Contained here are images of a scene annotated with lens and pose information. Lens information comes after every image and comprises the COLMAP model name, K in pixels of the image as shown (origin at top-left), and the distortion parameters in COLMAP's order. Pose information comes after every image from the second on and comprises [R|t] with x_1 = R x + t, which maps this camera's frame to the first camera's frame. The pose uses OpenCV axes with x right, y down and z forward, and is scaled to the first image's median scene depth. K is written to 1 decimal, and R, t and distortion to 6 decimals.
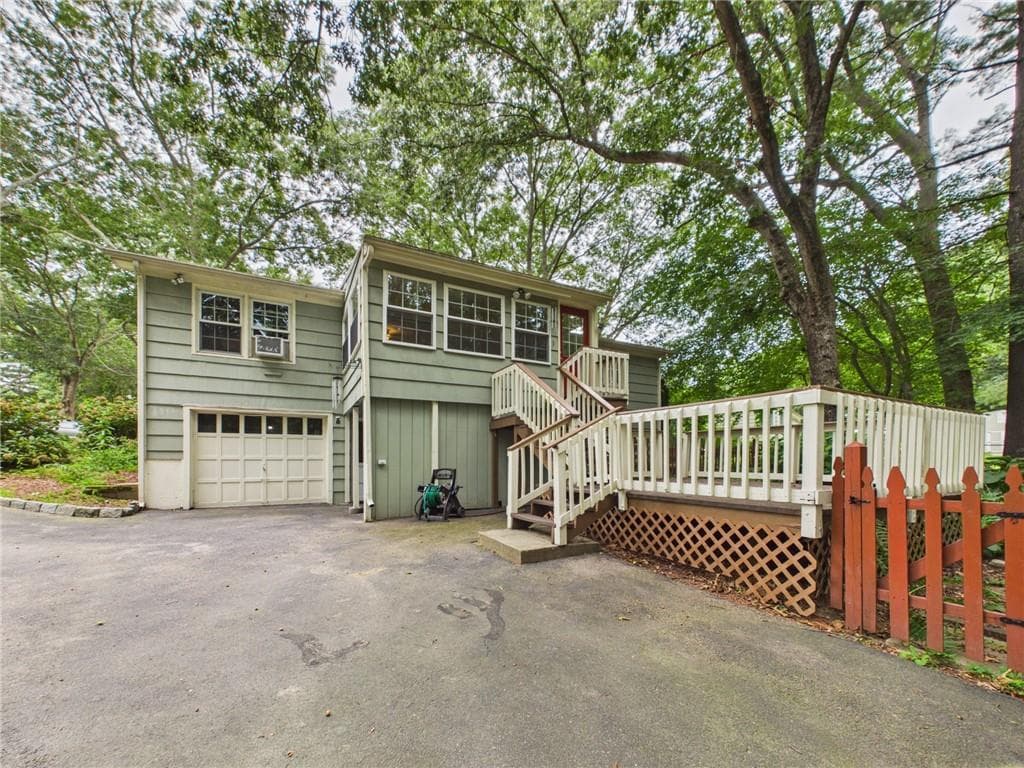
lens RADIAL K [[404.0, 0, 509.9], [0, 404.0, 463.8], [0, 0, 1]] dist [0.000191, 0.000220]
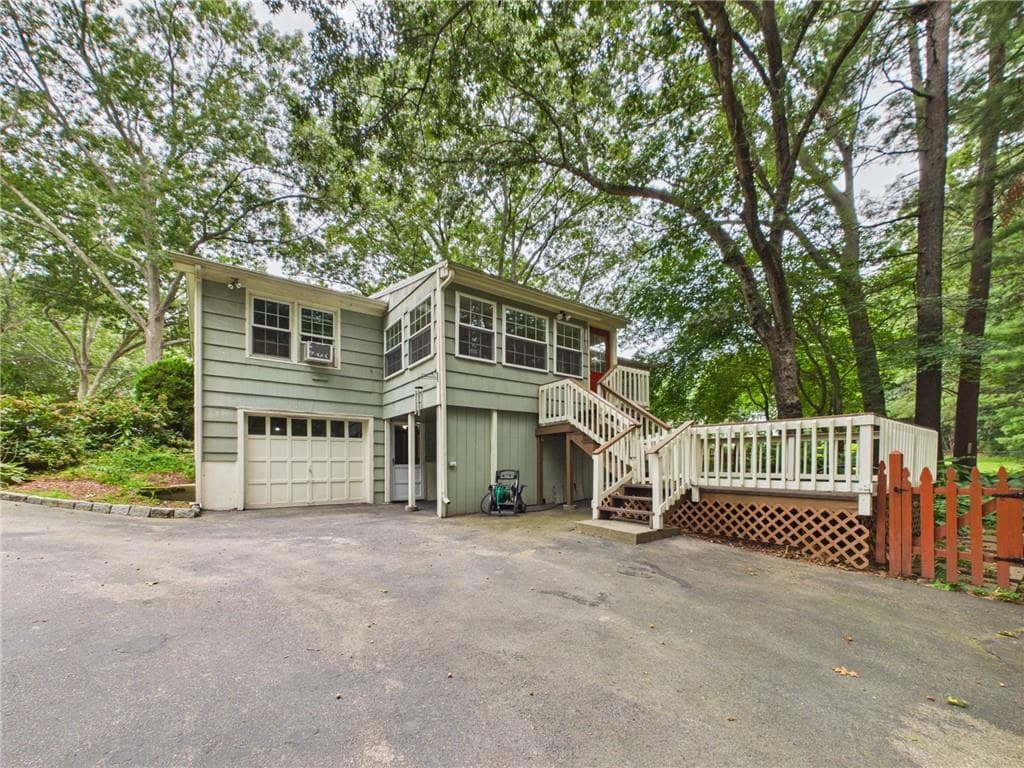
lens RADIAL K [[403.2, 0, 510.2], [0, 403.2, 466.5], [0, 0, 1]] dist [0.000700, 0.000160]
pose [[0.990428, 0.000673, 0.138026, -0.296182], [-0.000778, 0.999999, 0.000706, 0.001603], [-0.138025, -0.000807, 0.990428, -0.111653]]
